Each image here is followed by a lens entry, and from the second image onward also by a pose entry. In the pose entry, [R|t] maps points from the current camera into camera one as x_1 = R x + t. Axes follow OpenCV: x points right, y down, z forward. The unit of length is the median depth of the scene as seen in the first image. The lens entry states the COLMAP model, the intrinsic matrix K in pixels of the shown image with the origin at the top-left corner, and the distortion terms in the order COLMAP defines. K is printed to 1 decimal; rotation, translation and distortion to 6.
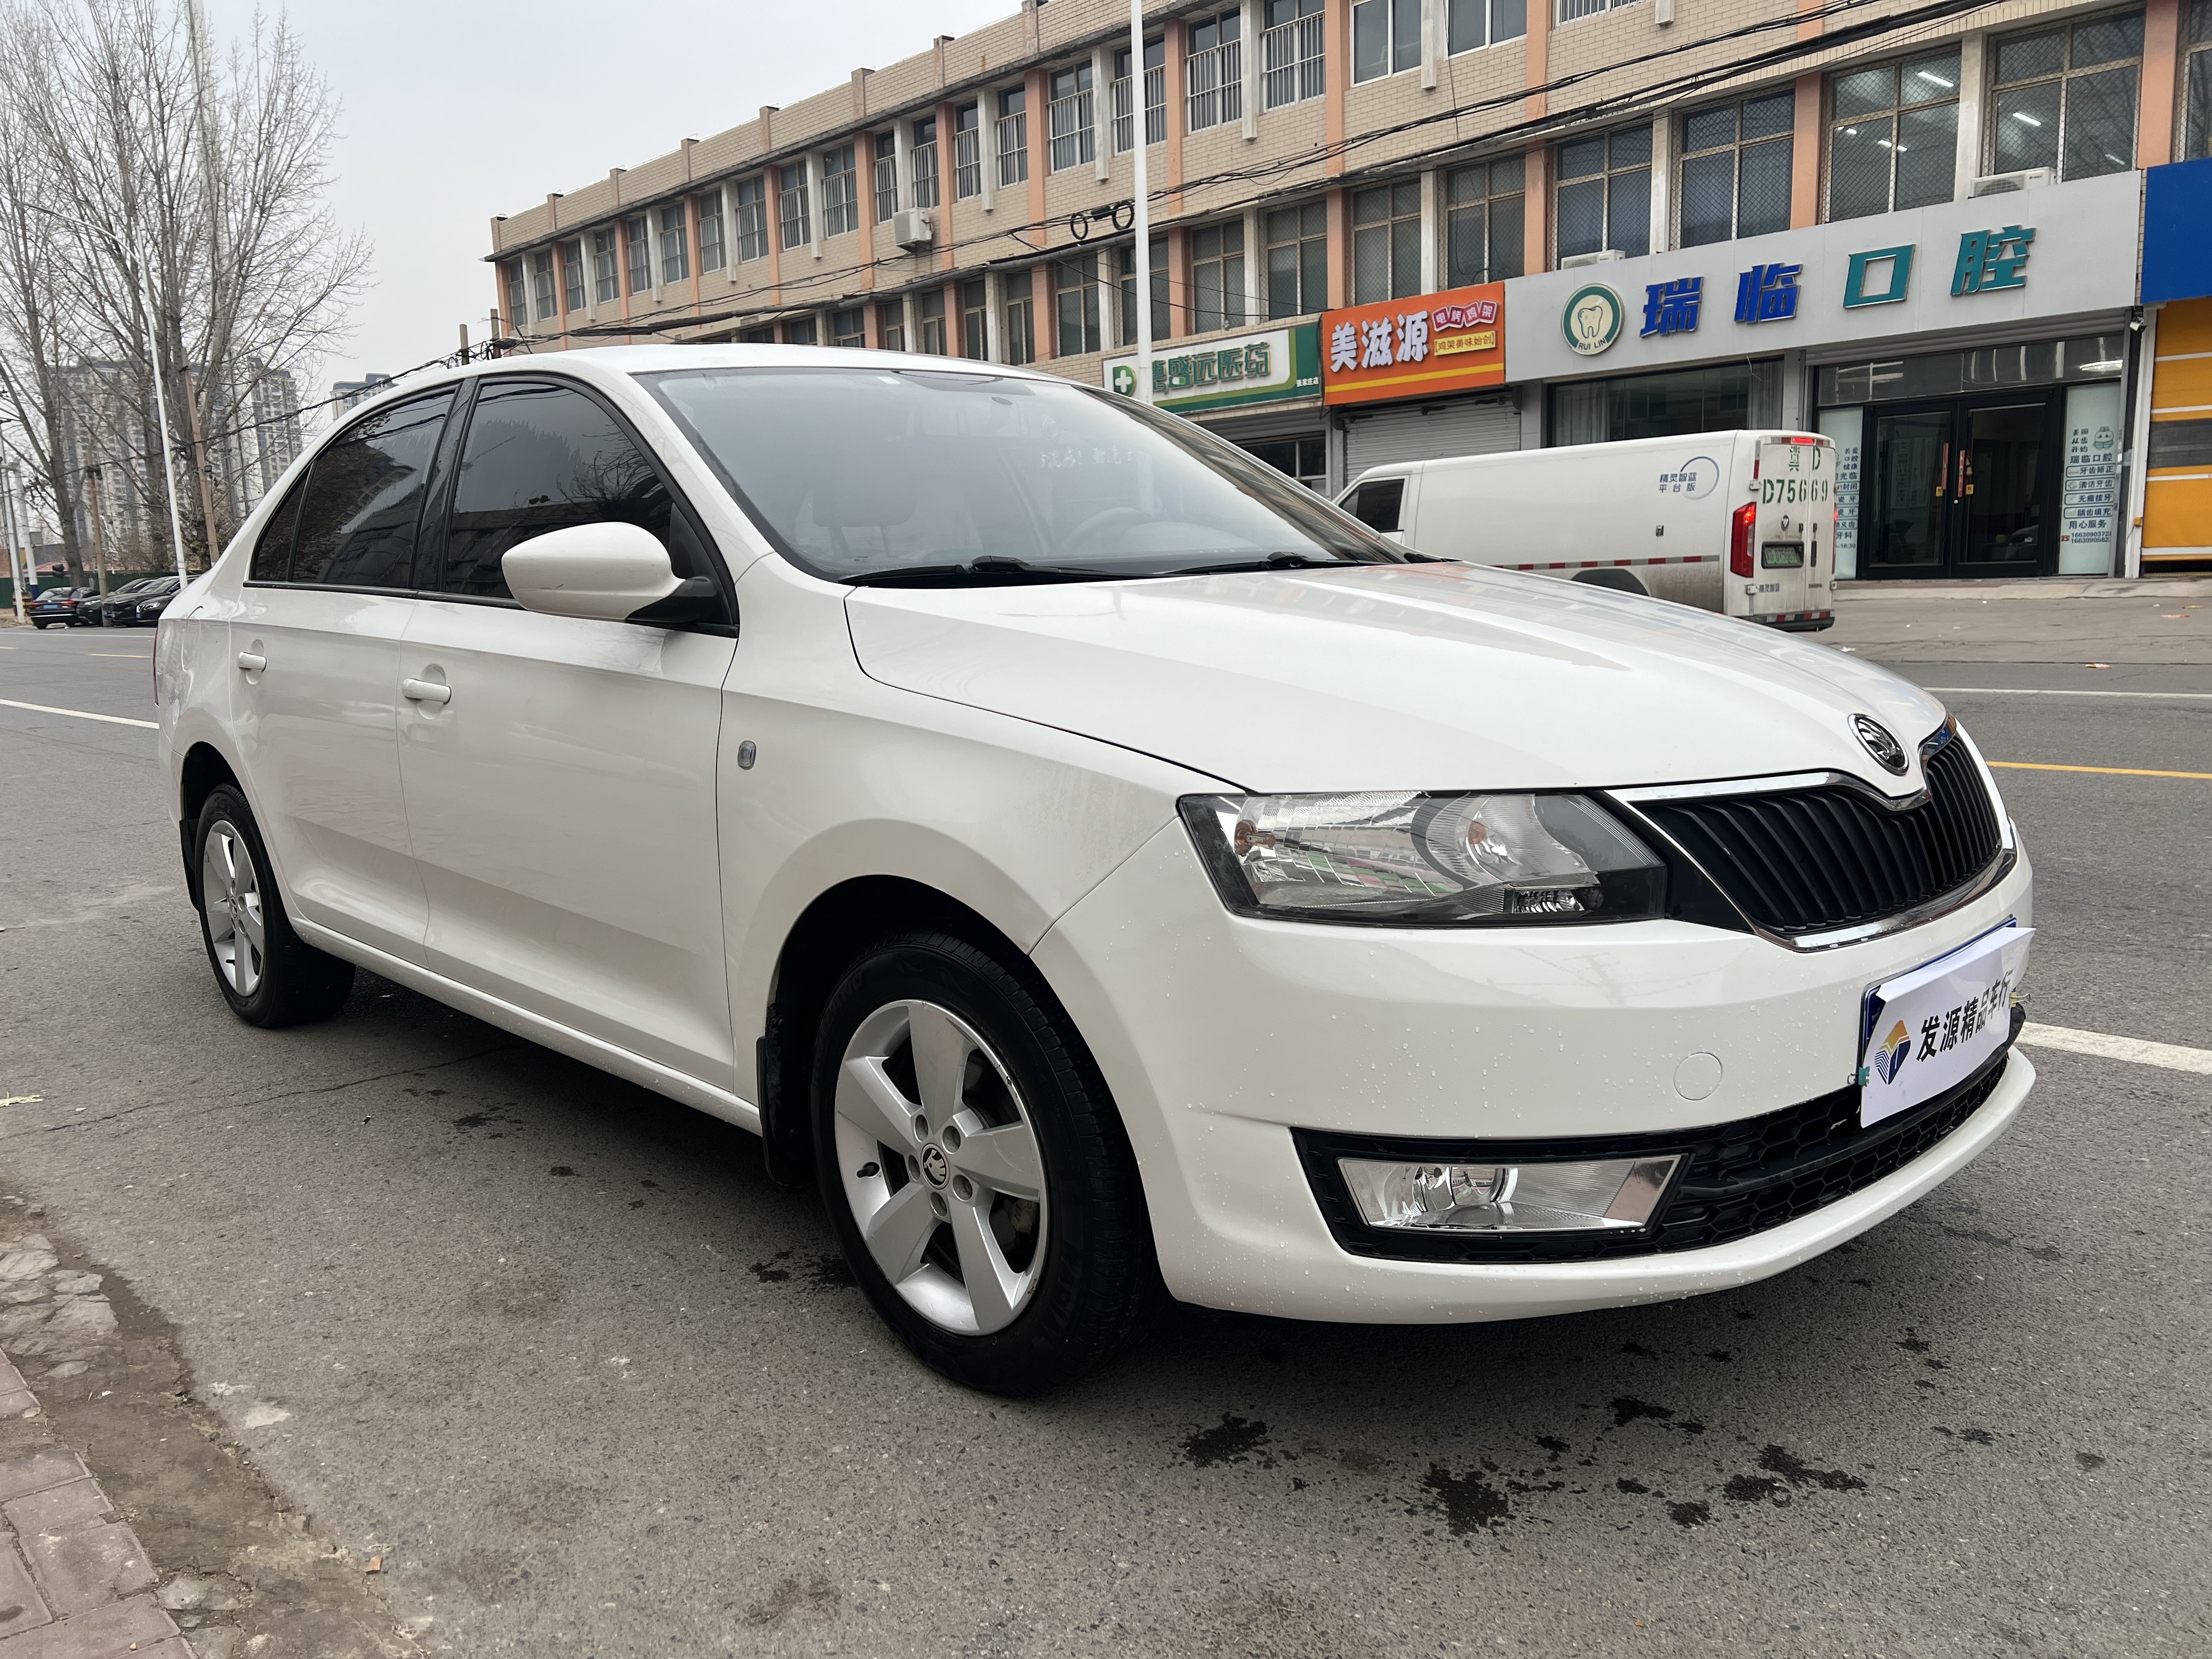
lens RADIAL K [[1669.0, 0, 1097.1], [0, 1669.0, 823.3], [0, 0, 1]] dist [0.044394, -0.042432]
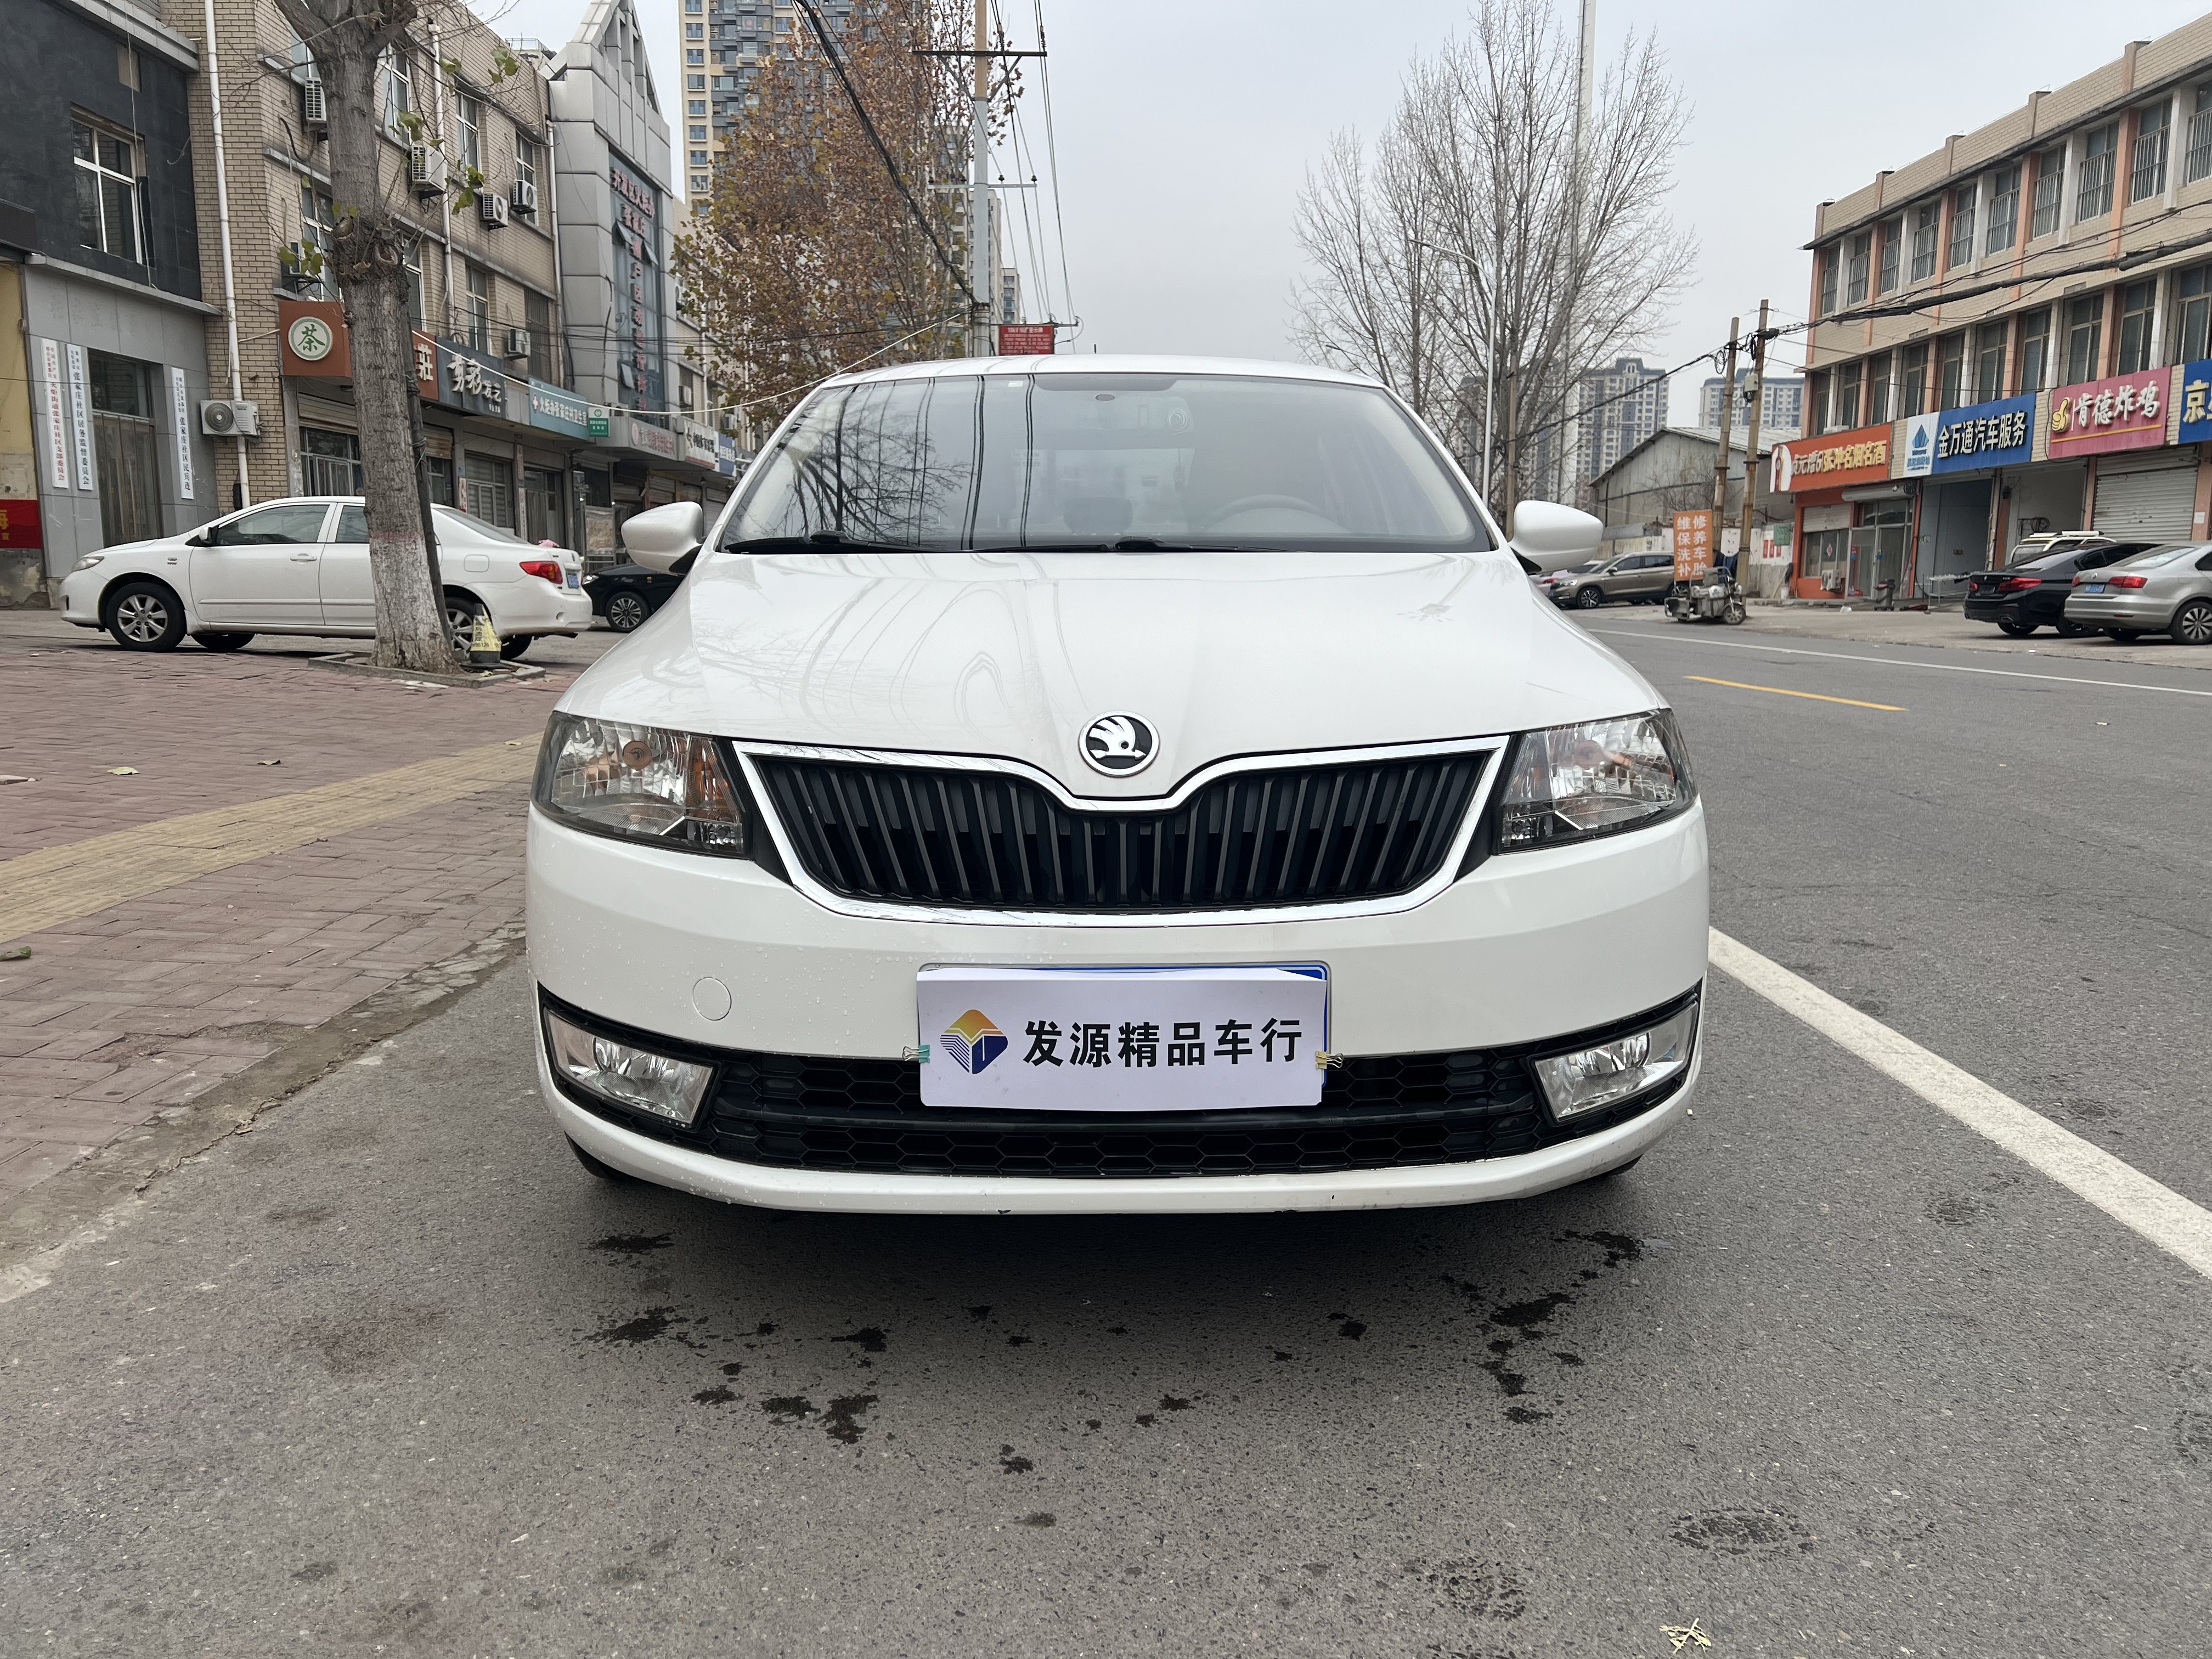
lens RADIAL K [[1662.6, 0, 1095.7], [0, 1662.6, 819.8], [0, 0, 1]] dist [0.049282, -0.054998]
pose [[0.726934, 0.135224, -0.673261, 0.093993], [-0.133247, 0.989562, 0.054883, -0.004632], [0.673655, 0.049814, 0.737365, 0.025828]]
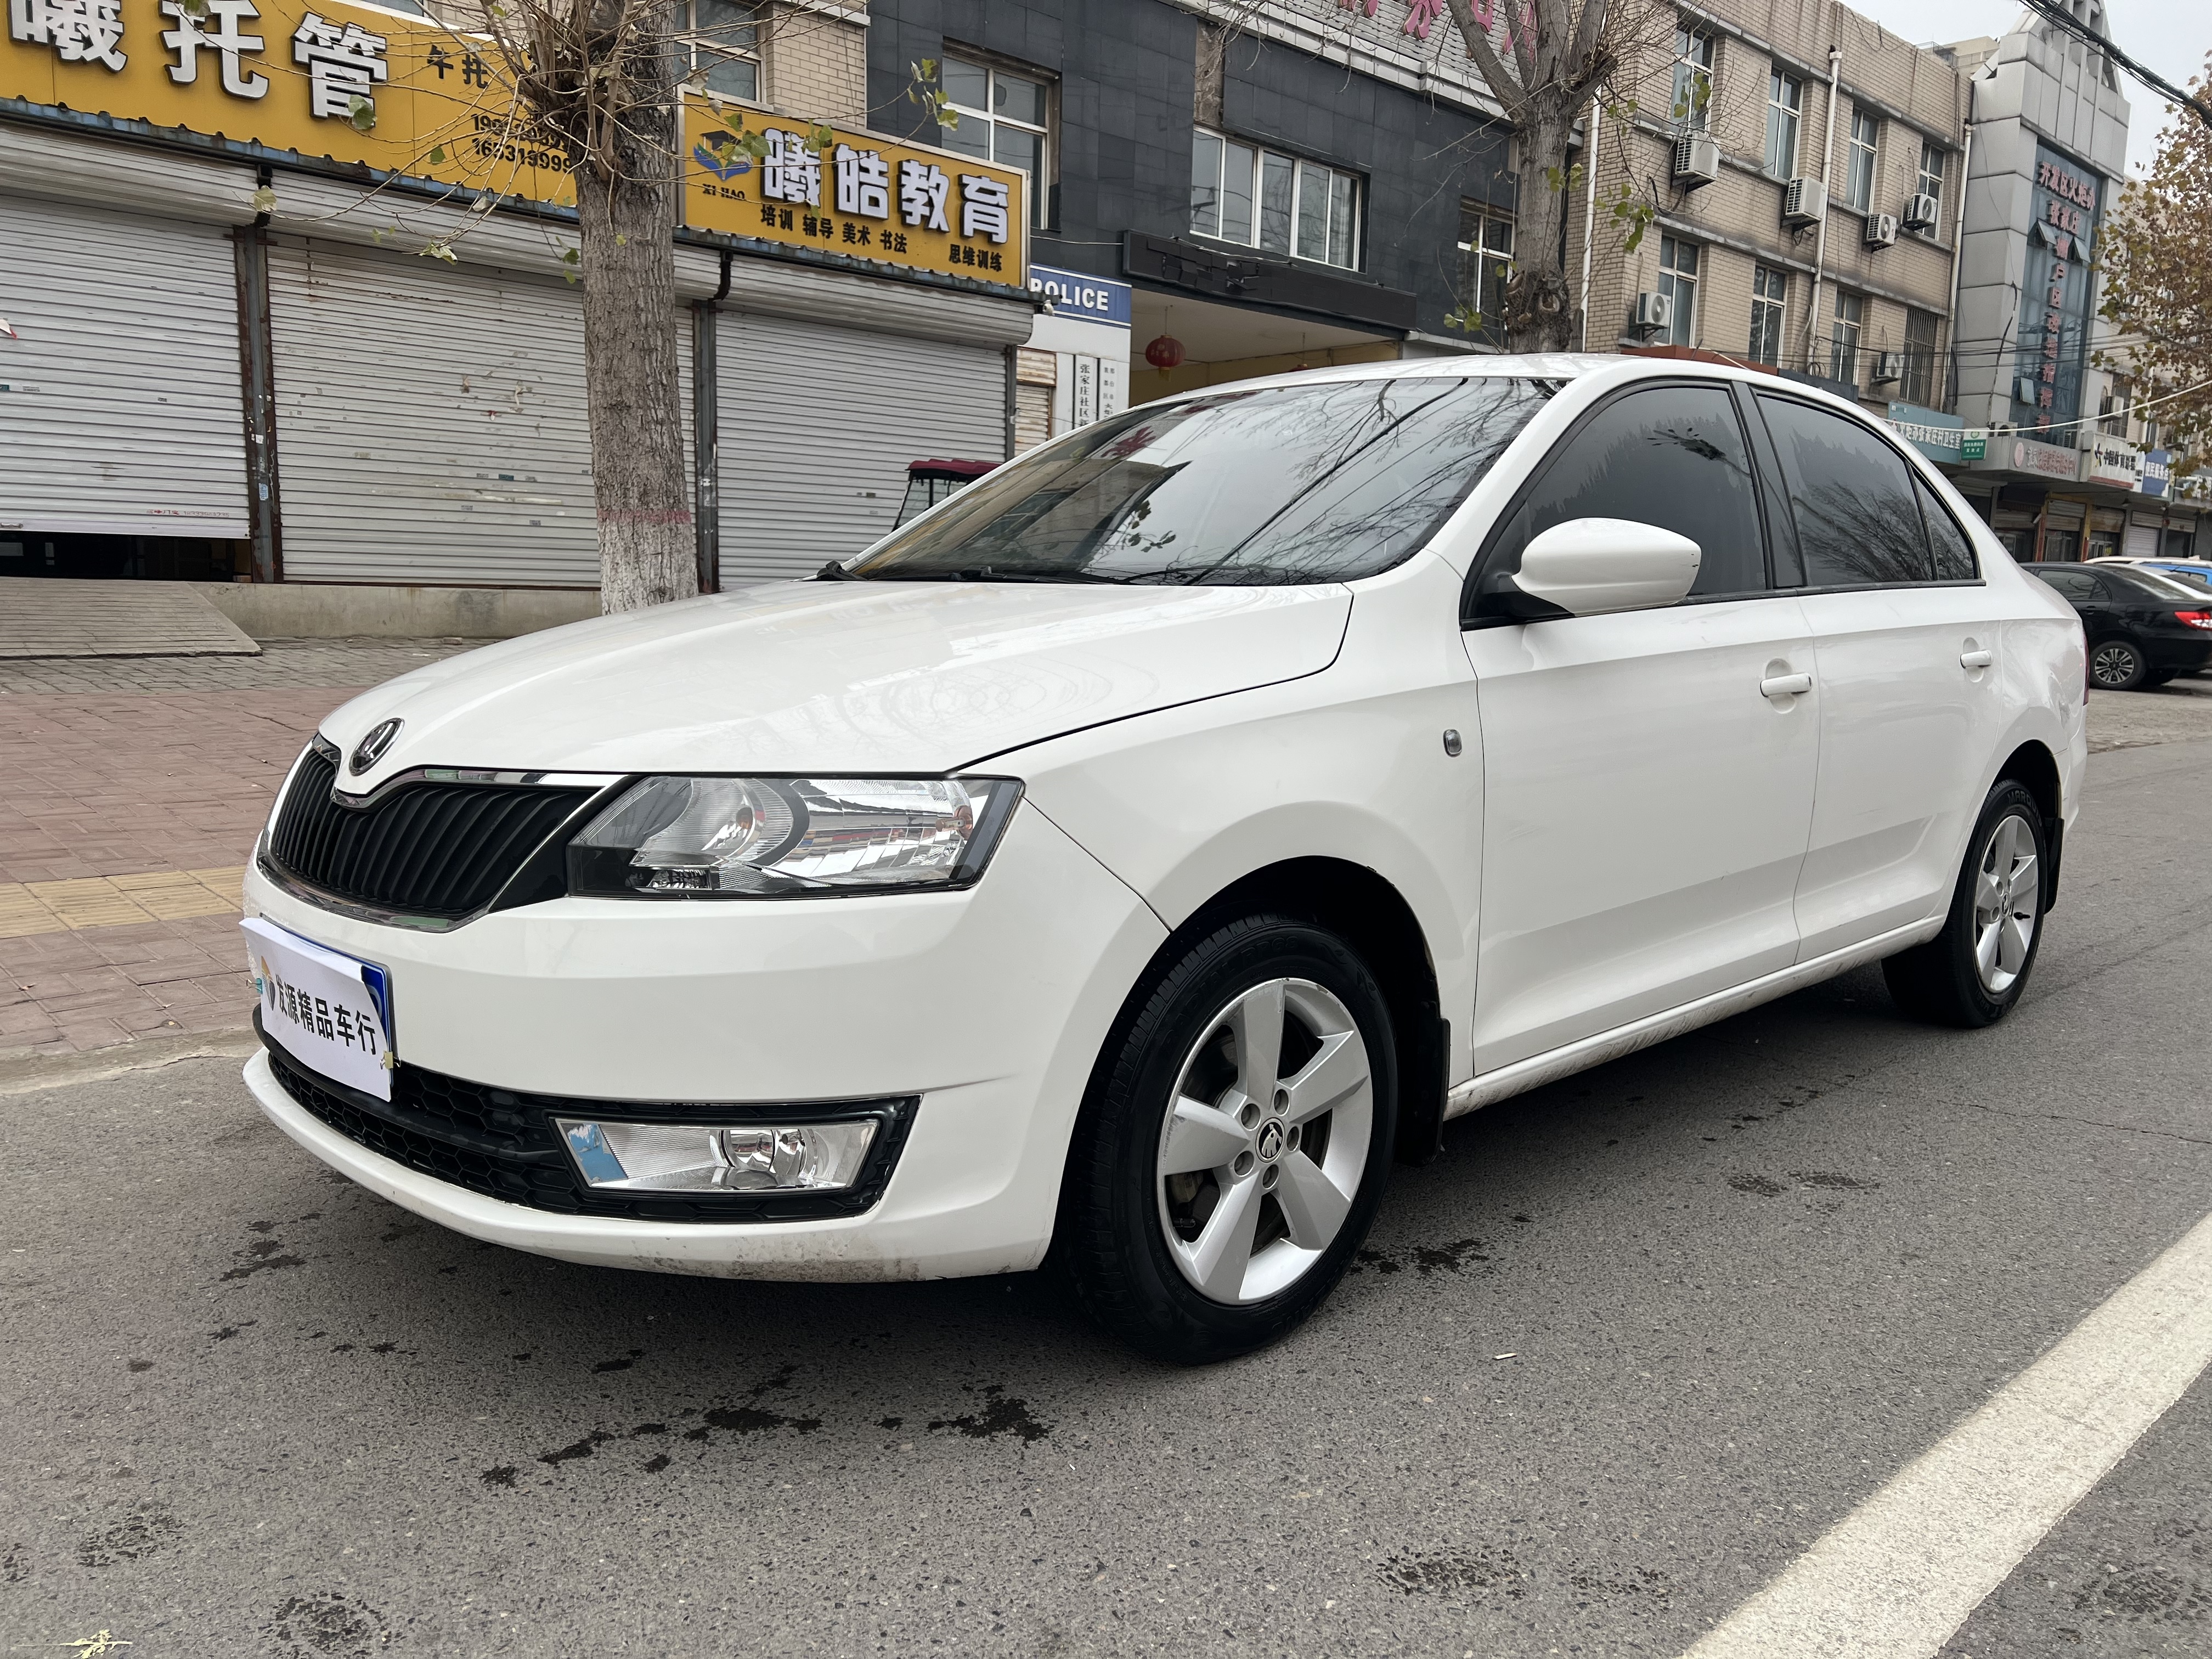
lens RADIAL K [[1659.7, 0, 1088.7], [0, 1659.7, 829.7], [0, 0, 1]] dist [0.038761, -0.033589]
pose [[-0.000336, 0.174805, -0.984603, 0.130479], [-0.172735, 0.969793, 0.172234, -0.022067], [0.984968, 0.170133, 0.029869, 0.122375]]
